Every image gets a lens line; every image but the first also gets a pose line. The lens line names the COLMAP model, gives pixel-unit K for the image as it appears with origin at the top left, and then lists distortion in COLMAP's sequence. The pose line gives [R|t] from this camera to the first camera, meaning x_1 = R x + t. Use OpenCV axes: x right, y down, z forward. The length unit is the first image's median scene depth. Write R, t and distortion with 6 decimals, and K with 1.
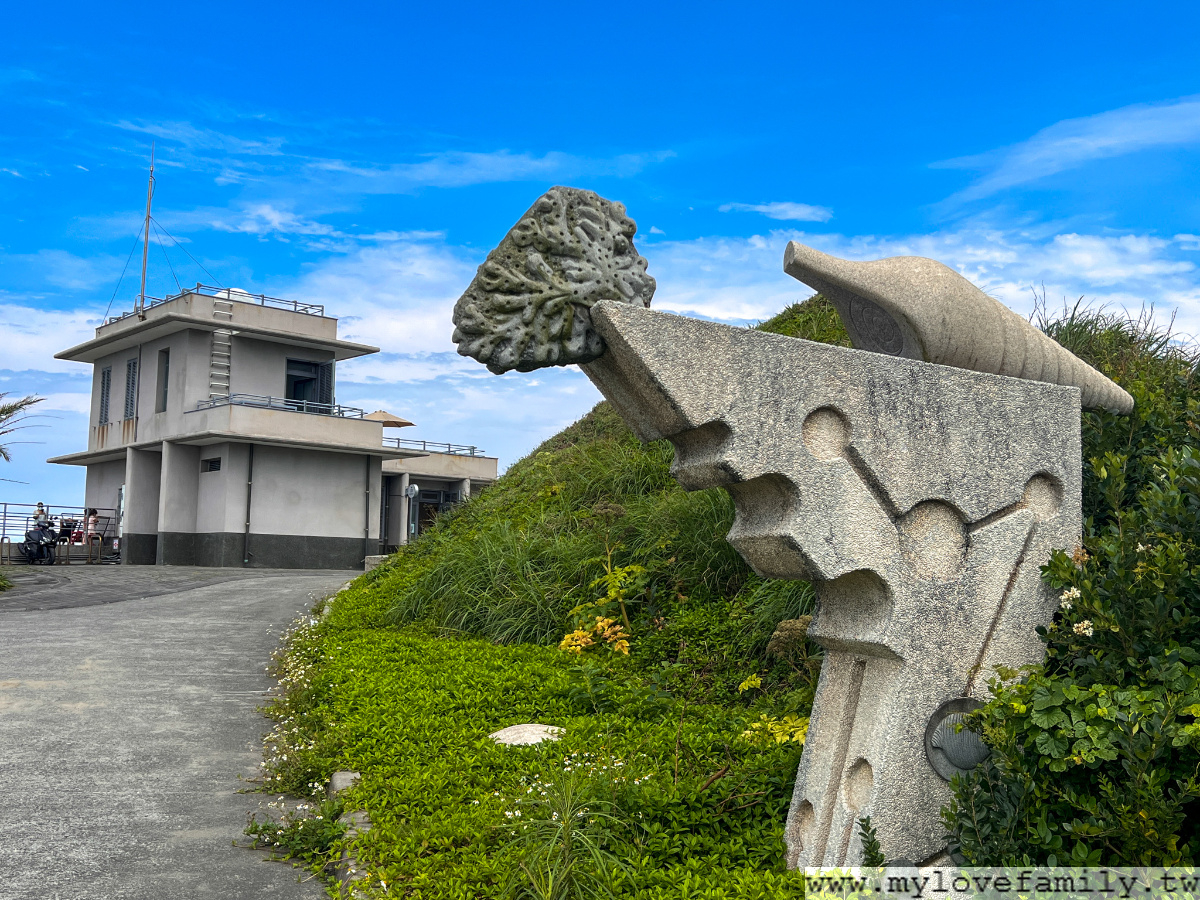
lens RADIAL K [[1197.1, 0, 606.0], [0, 1197.1, 448.6], [0, 0, 1]] dist [0.008921, 0.000000]
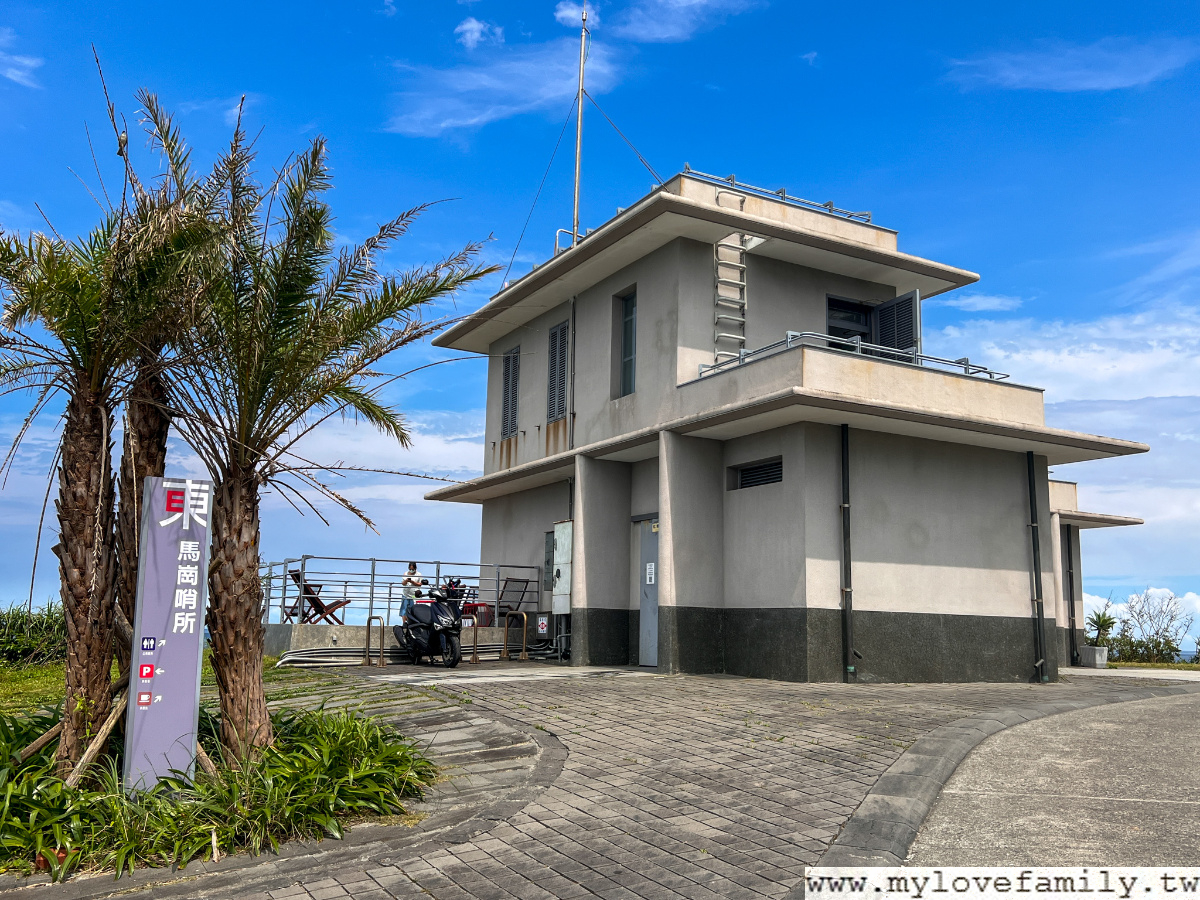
lens RADIAL K [[997.4, 0, 595.5], [0, 997.4, 449.2], [0, 0, 1]] dist [0.125200, 0.003428]
pose [[0.977382, -0.040526, -0.207561, -0.286955], [0.025116, 0.996765, -0.076349, 0.032008], [0.209984, 0.069409, 0.975238, 0.530973]]
